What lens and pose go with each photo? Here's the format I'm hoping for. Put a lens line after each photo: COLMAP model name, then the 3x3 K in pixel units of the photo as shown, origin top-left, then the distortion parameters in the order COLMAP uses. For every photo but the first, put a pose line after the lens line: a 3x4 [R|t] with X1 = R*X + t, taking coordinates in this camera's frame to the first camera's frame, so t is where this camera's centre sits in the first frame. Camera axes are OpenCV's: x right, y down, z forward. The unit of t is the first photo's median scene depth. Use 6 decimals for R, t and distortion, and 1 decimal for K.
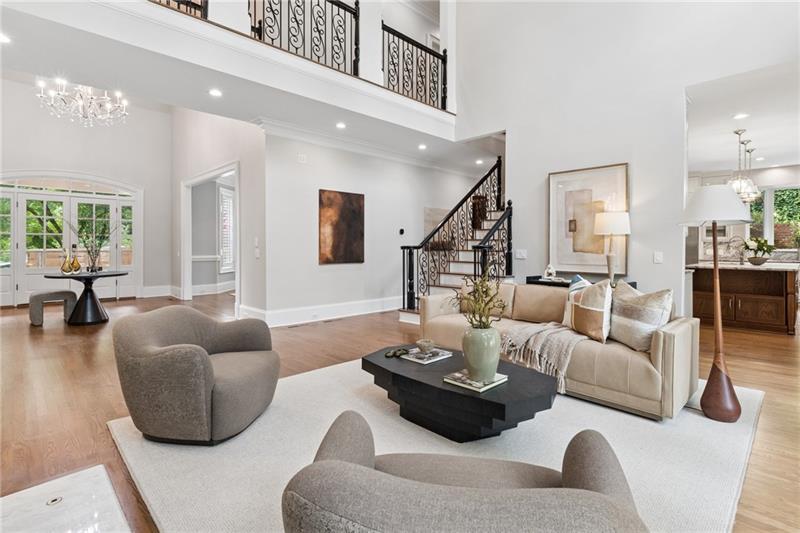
lens RADIAL K [[387.7, 0, 407.4], [0, 387.7, 248.1], [0, 0, 1]] dist [-0.005166, 0.001154]
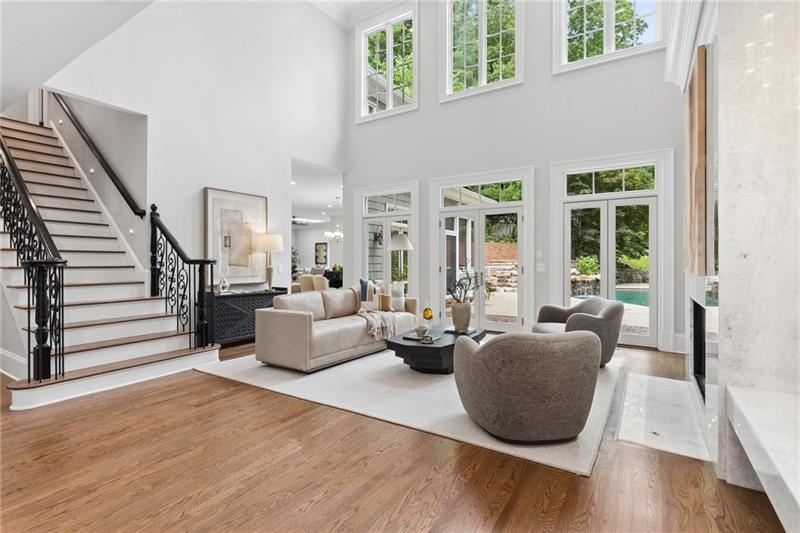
lens RADIAL K [[387.7, 0, 398.9], [0, 387.7, 264.1], [0, 0, 1]] dist [-0.005166, 0.001154]
pose [[-0.206498, -0.005207, 0.978433, -0.727016], [0.007988, 0.999944, 0.007008, 0.000631], [-0.978414, 0.009263, -0.206445, 0.762959]]
